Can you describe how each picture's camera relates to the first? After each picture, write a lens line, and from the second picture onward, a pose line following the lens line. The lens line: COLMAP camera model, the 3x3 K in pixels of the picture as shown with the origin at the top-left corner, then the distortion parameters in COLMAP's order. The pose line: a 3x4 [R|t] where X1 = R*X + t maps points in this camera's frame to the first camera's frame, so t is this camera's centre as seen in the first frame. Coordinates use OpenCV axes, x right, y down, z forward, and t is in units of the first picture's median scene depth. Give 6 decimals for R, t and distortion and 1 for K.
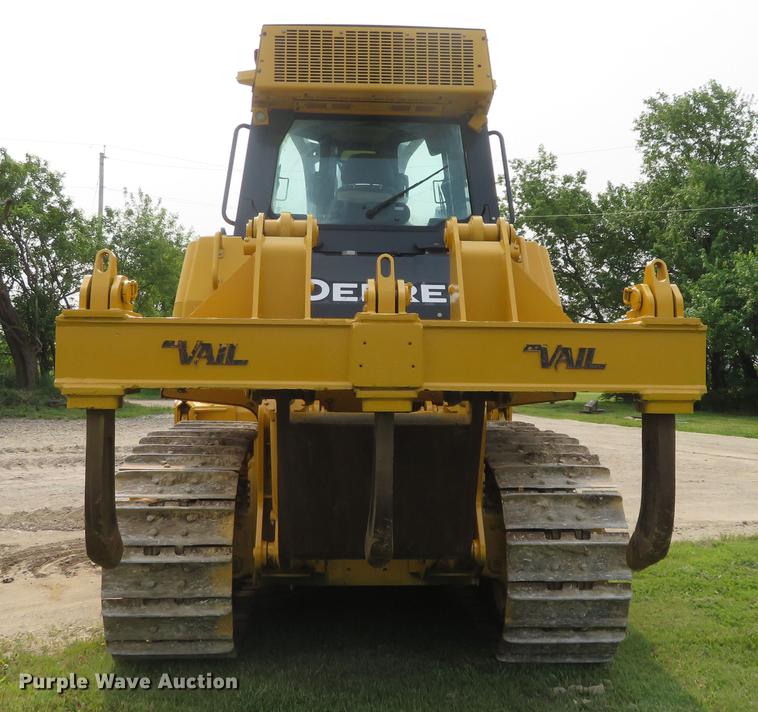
lens RADIAL K [[996.1, 0, 379.1], [0, 996.1, 353.0], [0, 0, 1]] dist [0.015380, 0.000000]
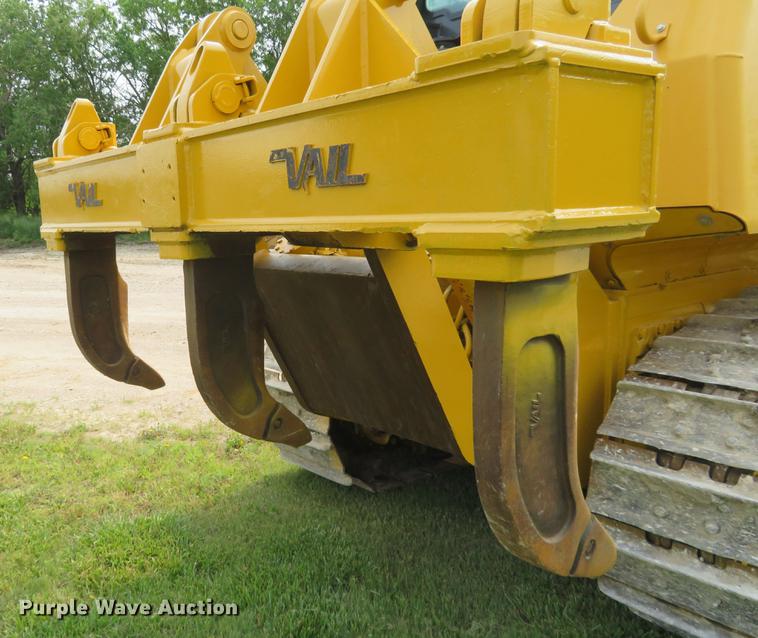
lens RADIAL K [[705.1, 0, 285.0], [0, 705.1, 344.9], [0, 0, 1]] dist [-0.001427, 0.000000]
pose [[0.527170, 0.128643, -0.839966, 0.400006], [0.059207, 0.980512, 0.187327, 0.020504], [0.847694, -0.148485, 0.509280, 0.597539]]
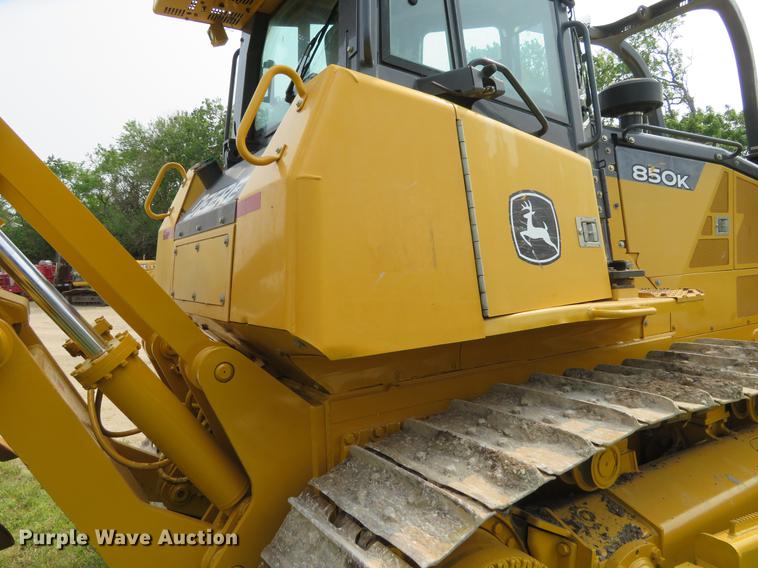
lens RADIAL K [[541.5, 0, 378.8], [0, 541.5, 281.7], [0, 0, 1]] dist [-0.015618, 0.012544]
pose [[0.475248, -0.003529, -0.879845, 0.456753], [0.062093, 0.997633, 0.029538, 0.001448], [0.877658, -0.068670, 0.474342, 0.915820]]
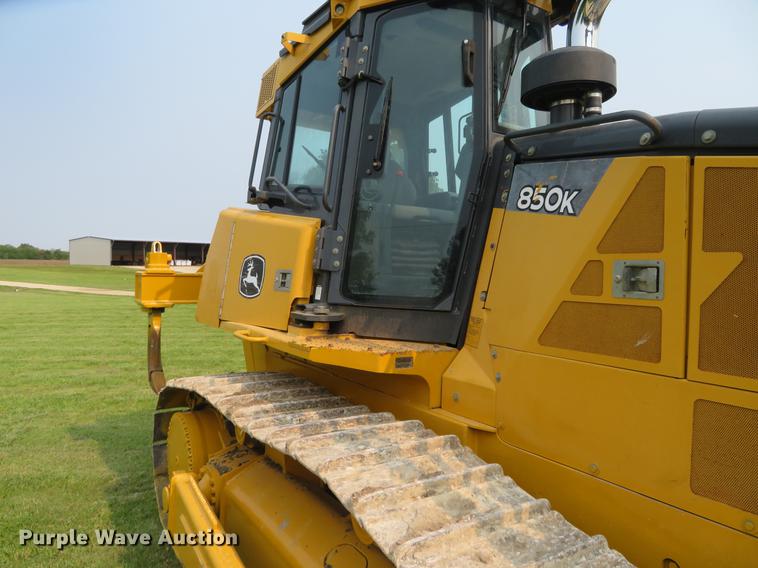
lens RADIAL K [[541.5, 0, 384.3], [0, 541.5, 283.9], [0, 0, 1]] dist [-0.015618, 0.012544]
pose [[-0.859877, -0.021573, -0.510045, 0.368528], [-0.027571, 0.999611, 0.004201, -0.016516], [0.509756, 0.017674, -0.860138, 1.835439]]
